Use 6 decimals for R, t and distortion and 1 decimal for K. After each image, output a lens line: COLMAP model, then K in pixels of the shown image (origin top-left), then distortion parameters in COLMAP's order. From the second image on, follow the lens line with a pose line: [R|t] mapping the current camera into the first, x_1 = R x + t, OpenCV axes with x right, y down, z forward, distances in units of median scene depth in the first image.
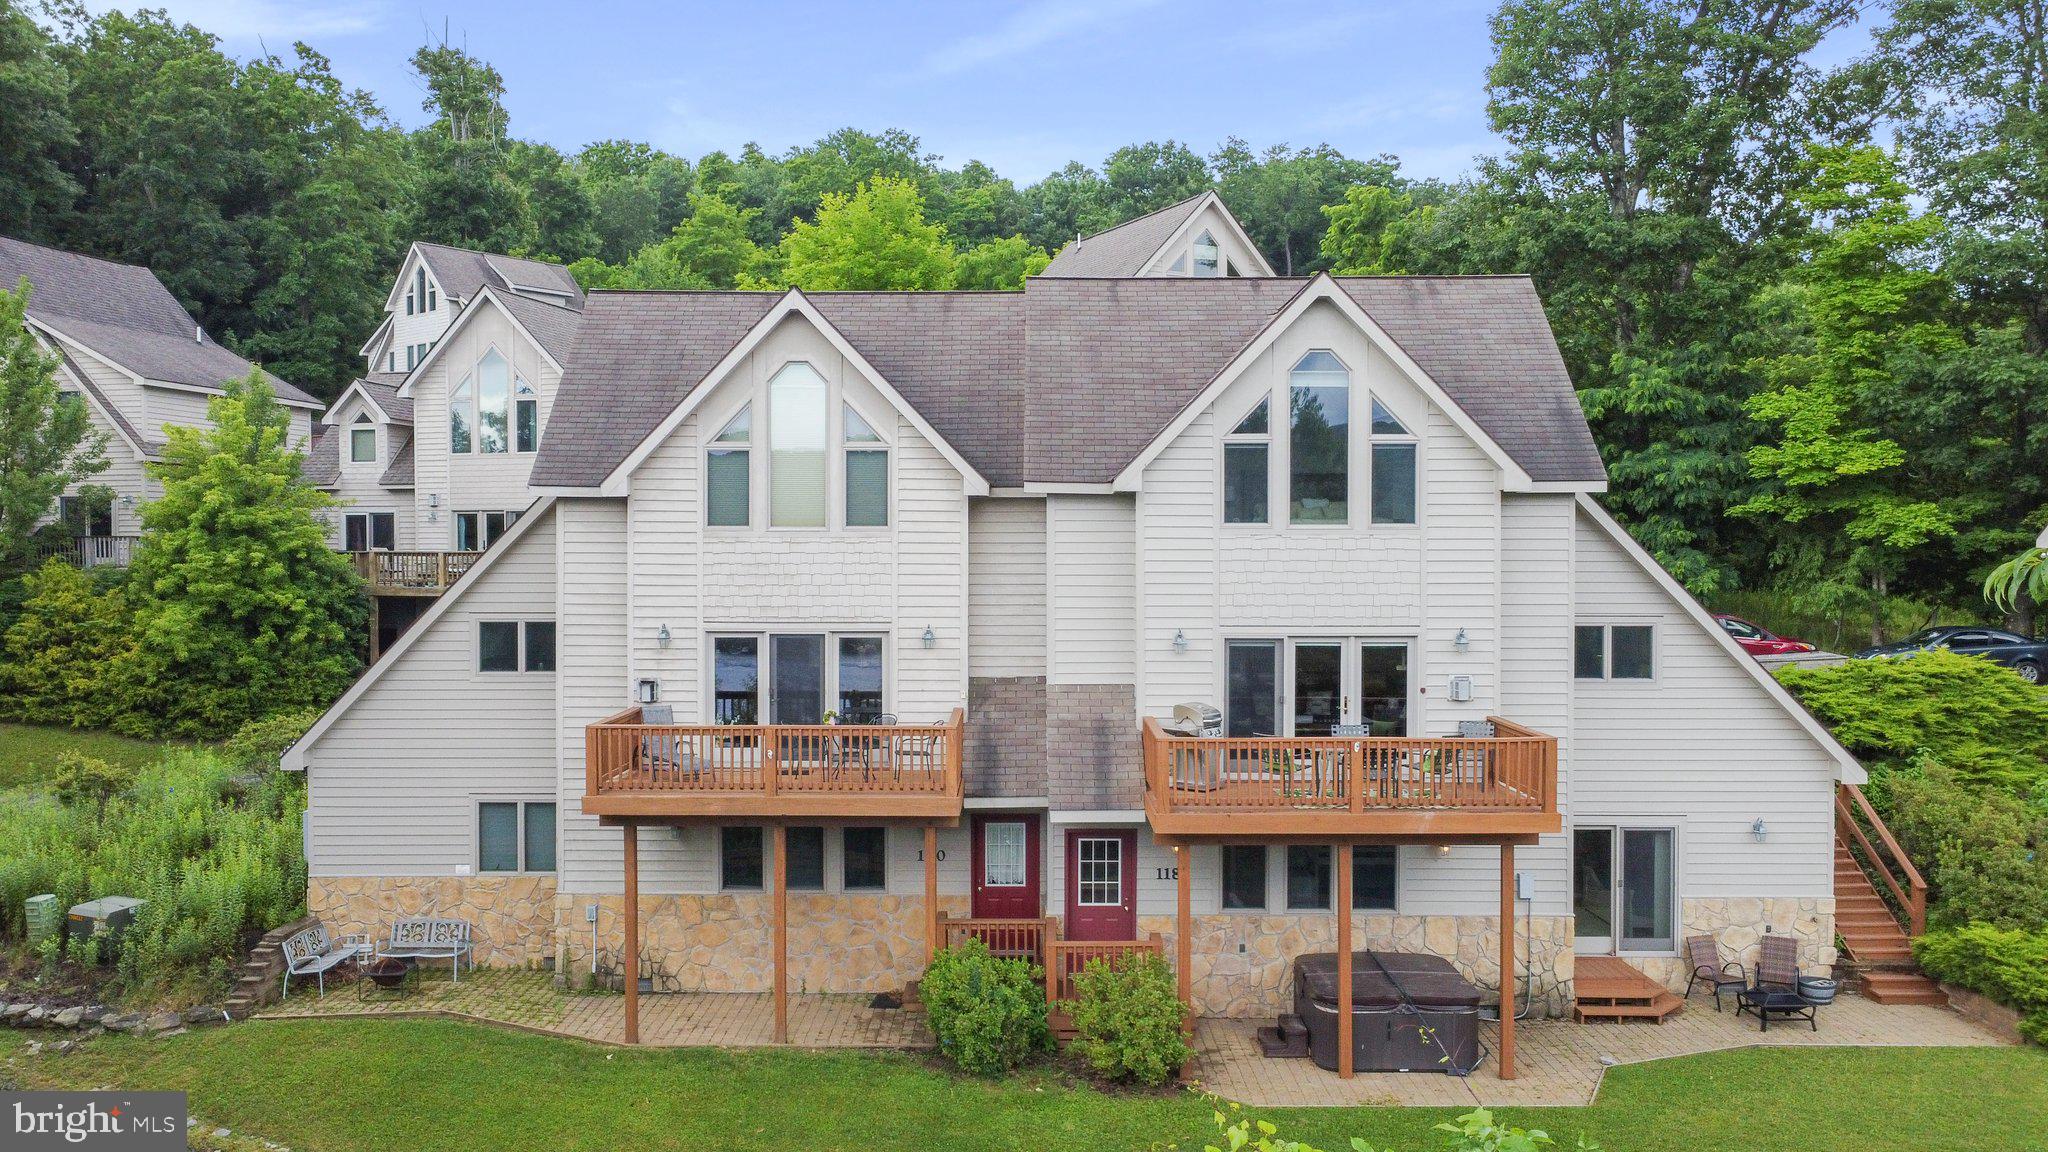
lens RADIAL K [[1538.4, 0, 1006.9], [0, 1538.4, 585.2], [0, 0, 1]] dist [0.011033, -0.001499]
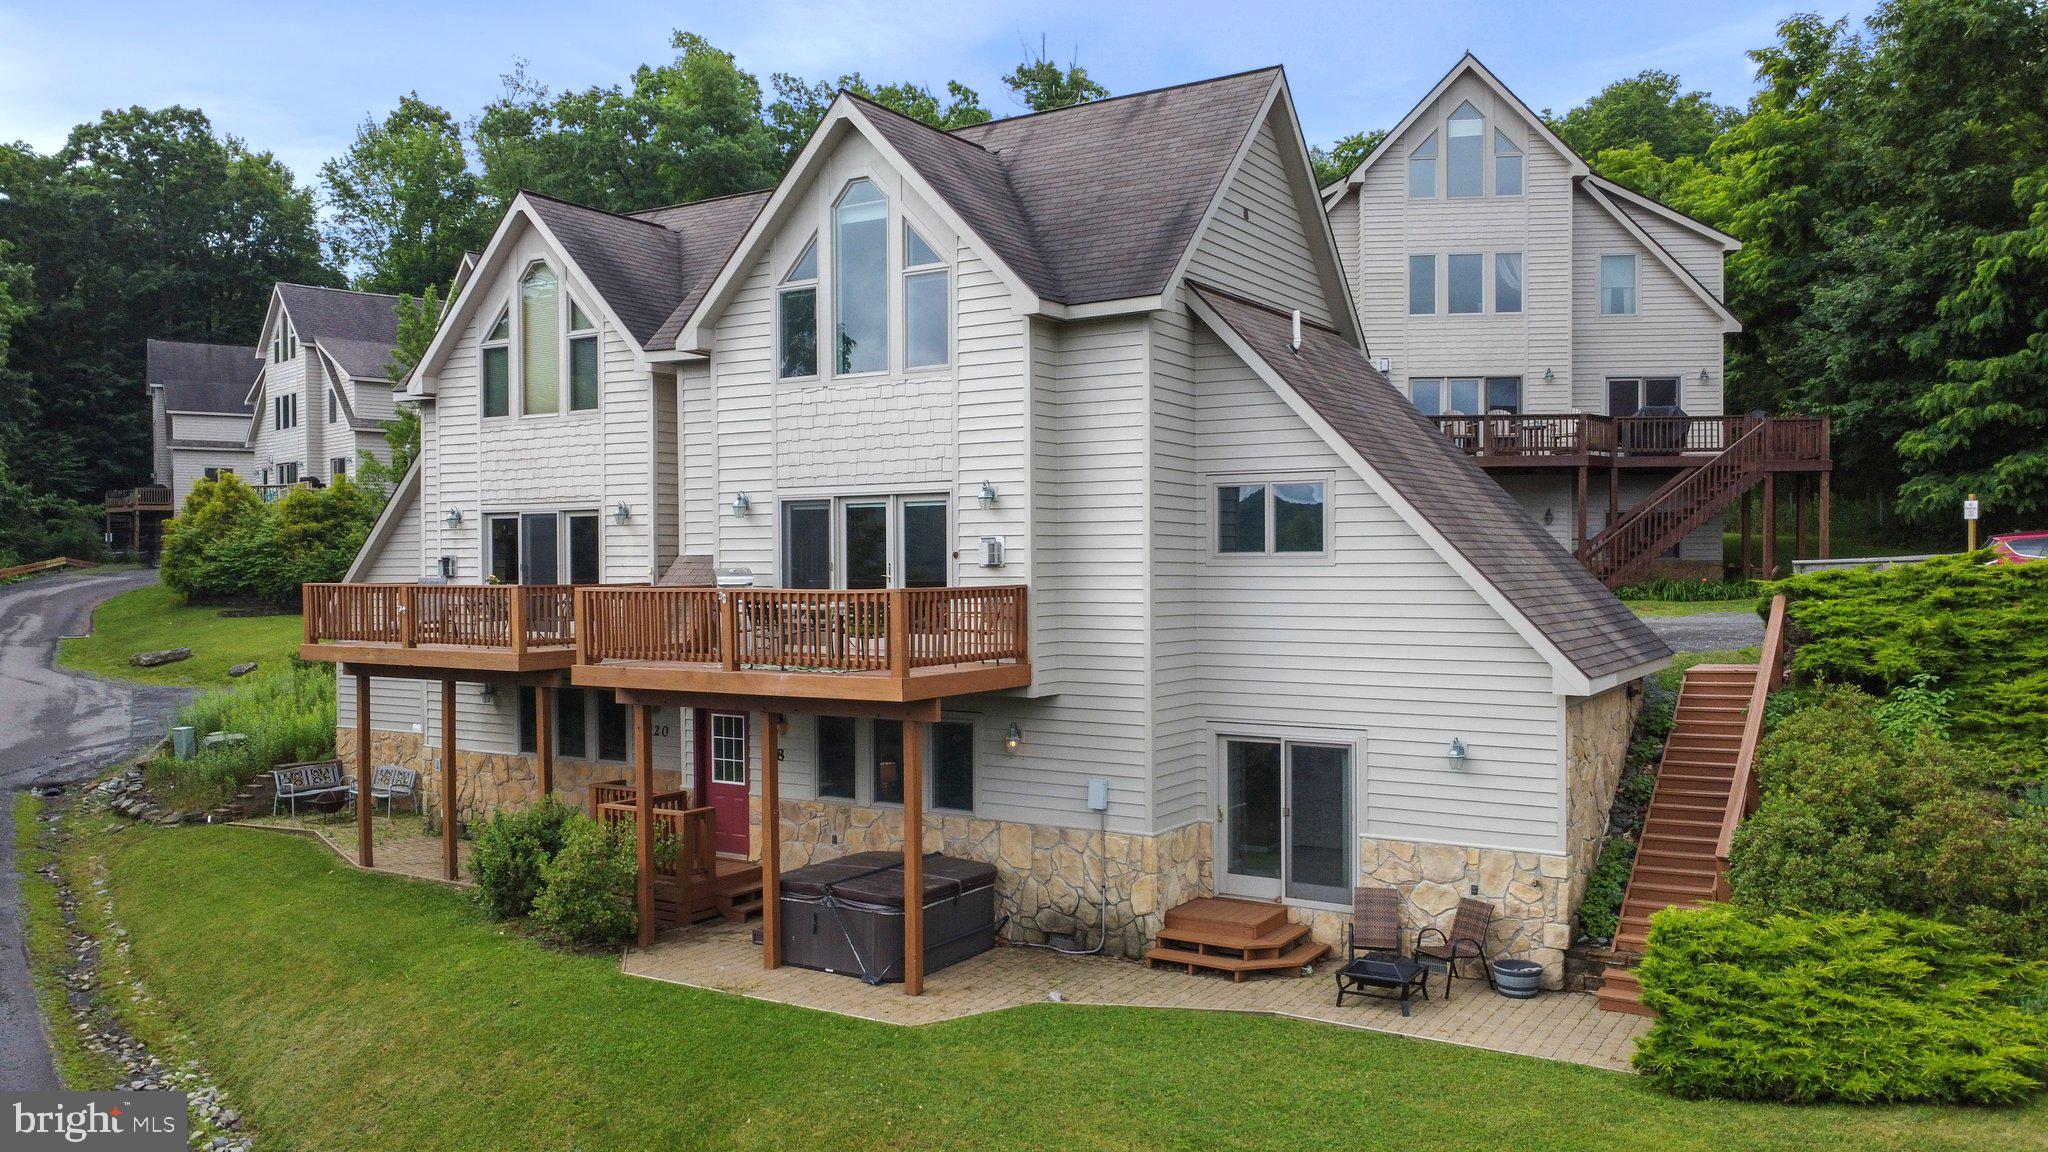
lens RADIAL K [[1538.4, 0, 1006.9], [0, 1538.4, 585.2], [0, 0, 1]] dist [0.011033, -0.001499]
pose [[0.846836, 0.003714, -0.531841, 0.713770], [-0.005953, 0.999979, -0.002496, 0.082469], [0.531821, 0.005280, 0.846841, 0.263721]]
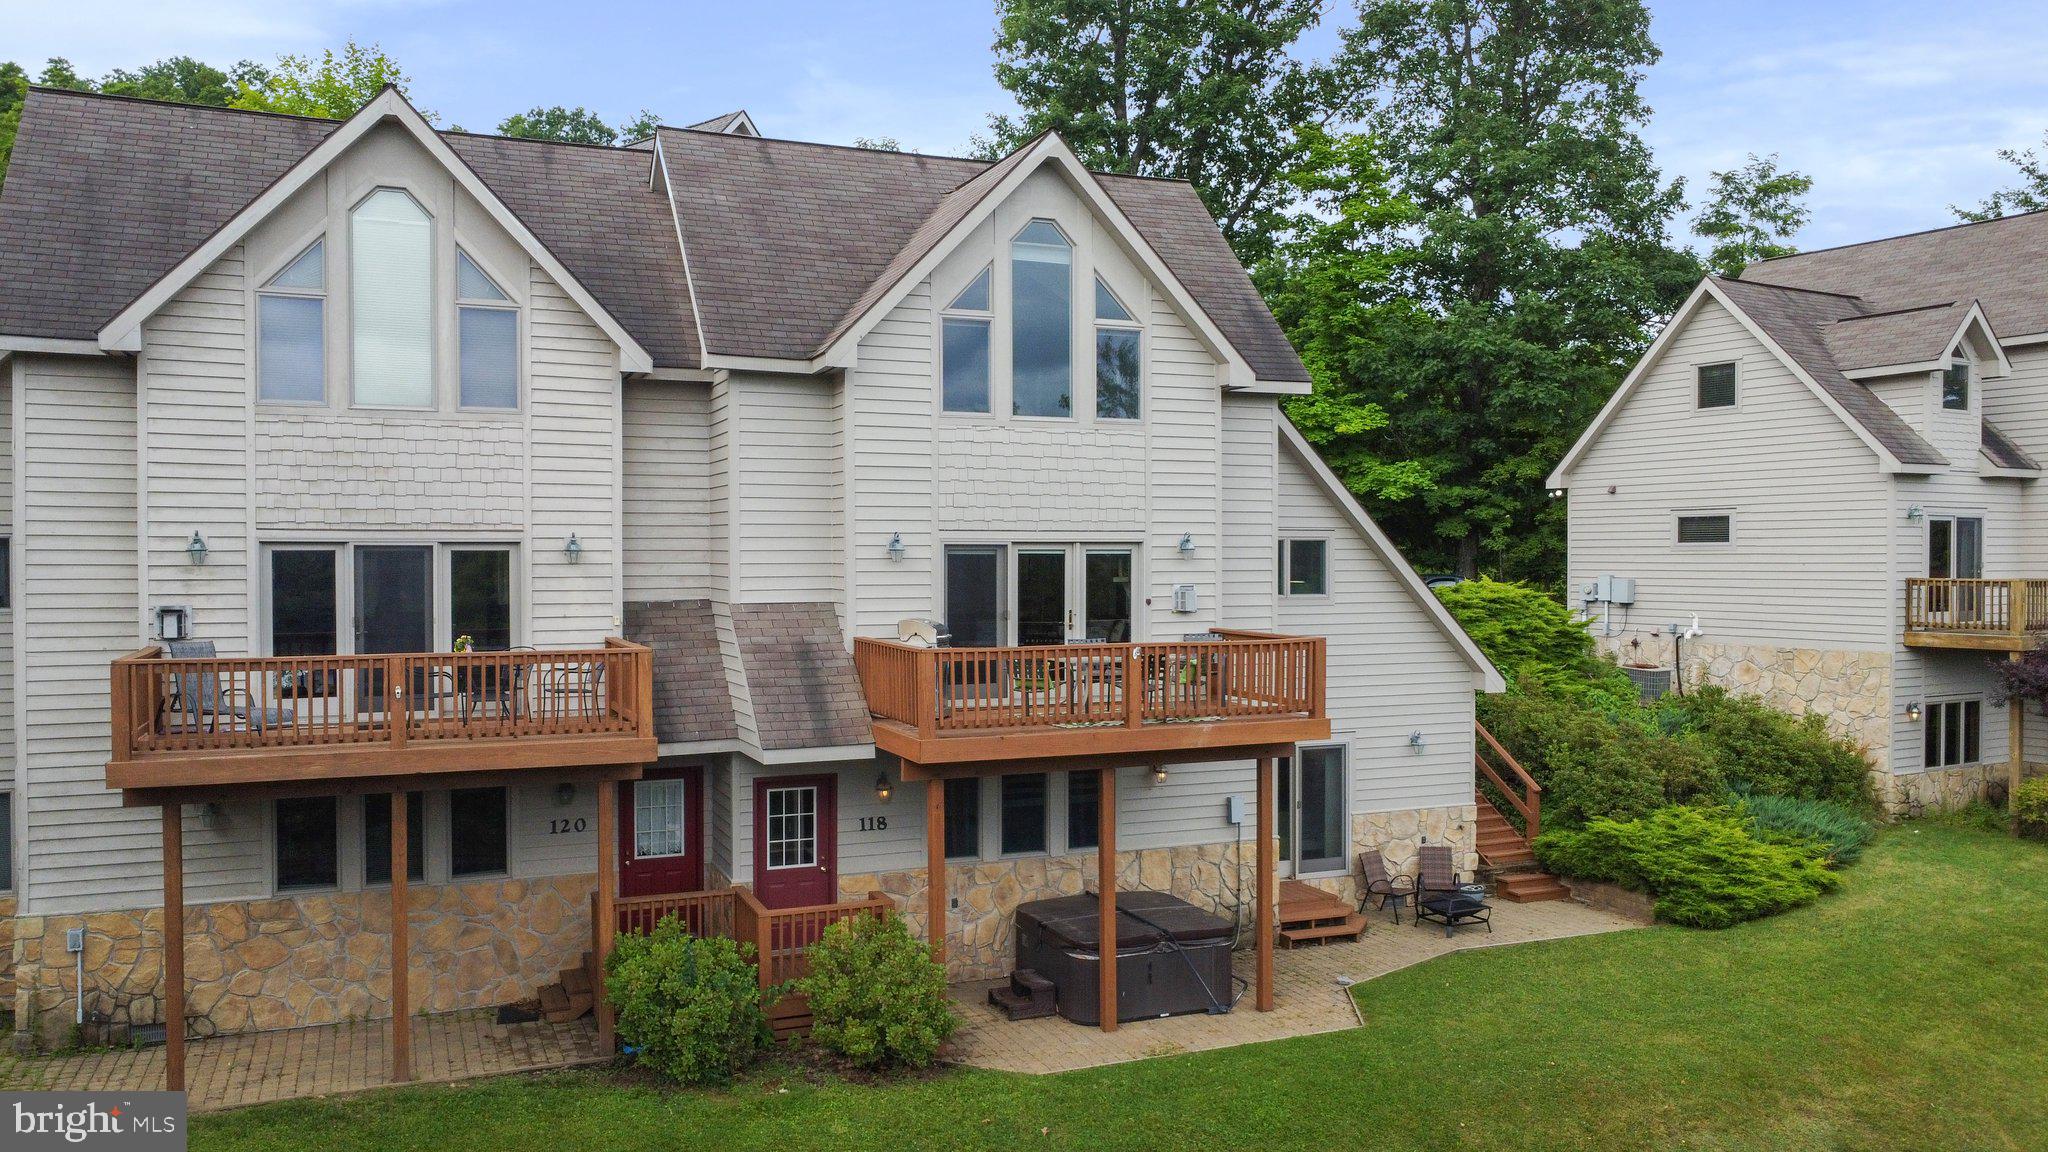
lens RADIAL K [[1538.4, 0, 1006.9], [0, 1538.4, 585.2], [0, 0, 1]] dist [0.011033, -0.001499]
pose [[0.921382, -0.008858, 0.388557, -0.153410], [0.009991, 0.999950, -0.000895, 0.055216], [-0.388530, 0.004707, 0.921424, 0.178966]]
